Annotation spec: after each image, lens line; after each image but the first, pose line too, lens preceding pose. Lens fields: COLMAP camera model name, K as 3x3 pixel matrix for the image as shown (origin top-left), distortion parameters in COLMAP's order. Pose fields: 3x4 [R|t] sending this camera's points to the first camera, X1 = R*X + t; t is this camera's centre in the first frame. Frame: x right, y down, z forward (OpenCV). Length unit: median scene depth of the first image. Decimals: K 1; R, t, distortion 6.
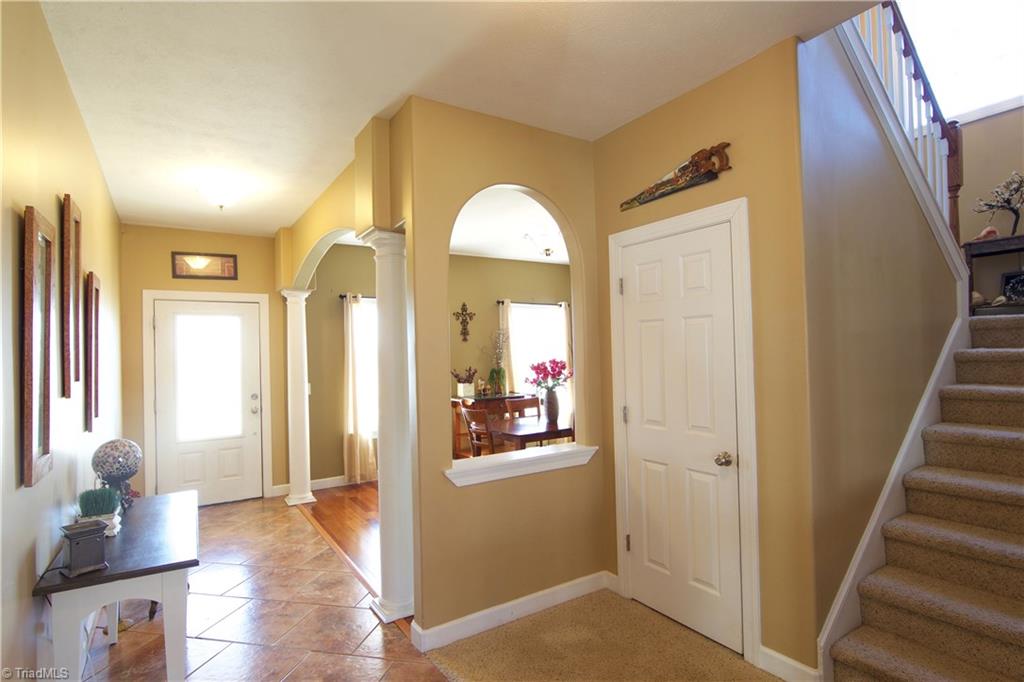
lens RADIAL K [[525.3, 0, 512.9], [0, 525.3, 341.6], [0, 0, 1]] dist [-0.012617, 0.003486]
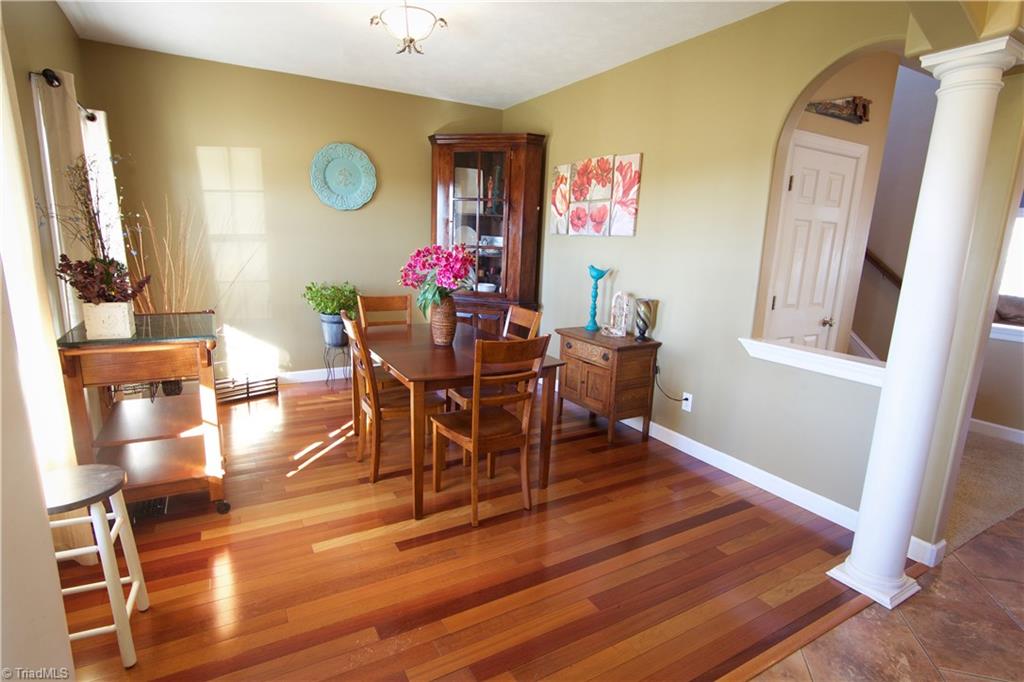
lens RADIAL K [[525.3, 0, 508.5], [0, 525.3, 344.7], [0, 0, 1]] dist [-0.012617, 0.003486]
pose [[0.041303, -0.180406, 0.982725, -1.075336], [-0.050687, 0.981919, 0.182389, 0.072315], [-0.997860, -0.057345, 0.031412, 1.708016]]
